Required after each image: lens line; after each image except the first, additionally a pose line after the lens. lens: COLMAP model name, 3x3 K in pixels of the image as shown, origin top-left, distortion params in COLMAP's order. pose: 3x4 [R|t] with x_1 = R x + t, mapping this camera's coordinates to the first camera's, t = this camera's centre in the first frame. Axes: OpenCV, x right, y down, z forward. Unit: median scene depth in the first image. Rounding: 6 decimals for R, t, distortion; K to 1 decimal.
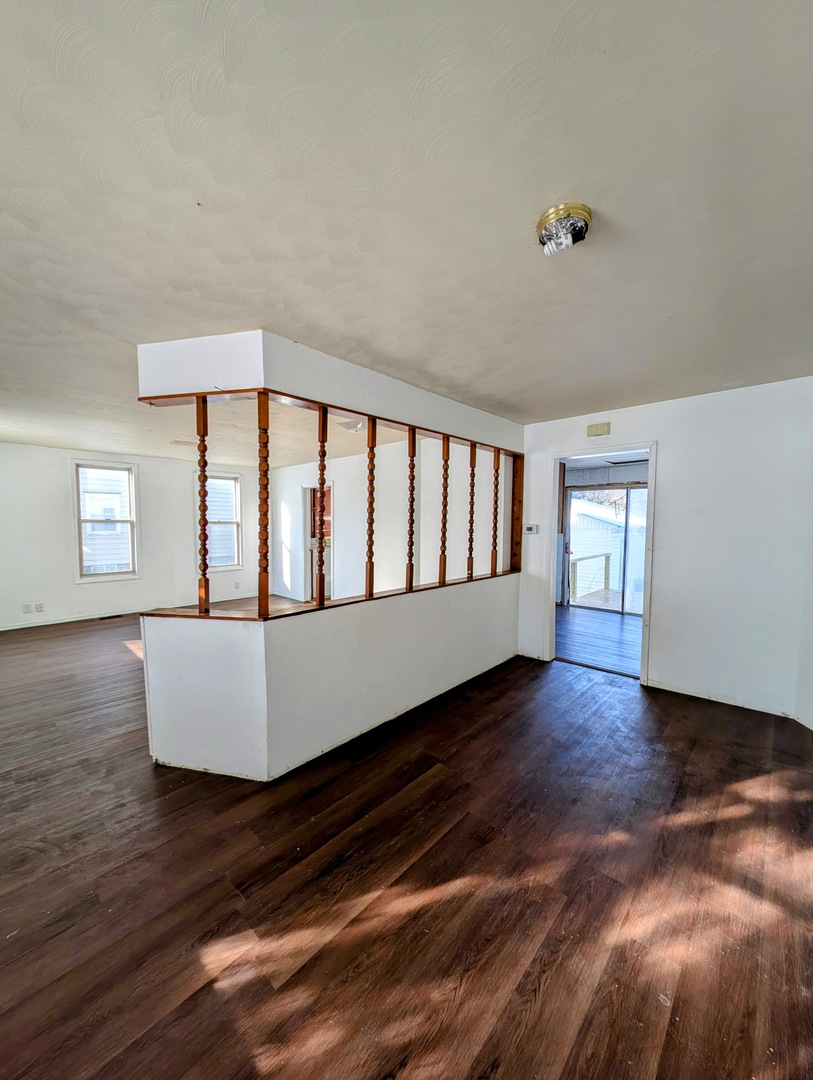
lens RADIAL K [[400.7, 0, 406.5], [0, 400.7, 540.0], [0, 0, 1]] dist [-0.001399, -0.004476]
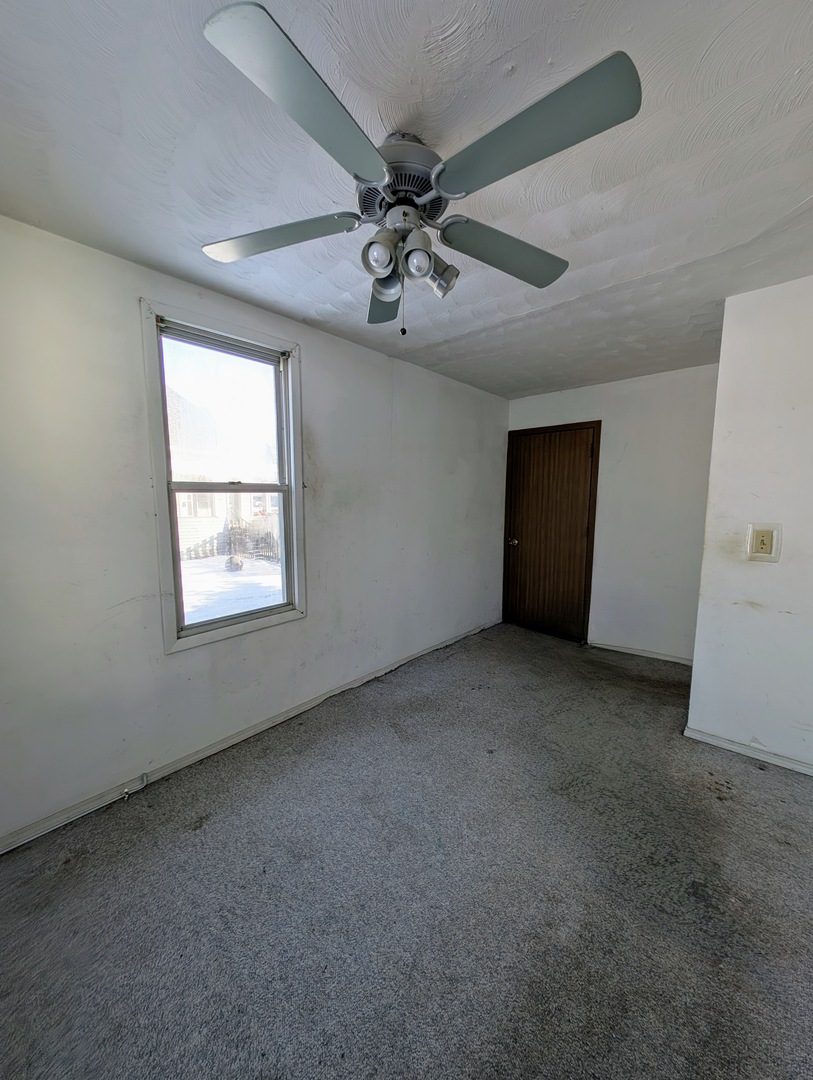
lens RADIAL K [[400.7, 0, 406.5], [0, 400.7, 540.0], [0, 0, 1]] dist [-0.001399, -0.004476]
pose [[0.999511, -0.007855, 0.030276, -2.491776], [0.005649, 0.997369, 0.072271, -0.101210], [-0.030764, -0.072064, 0.996925, 2.542244]]
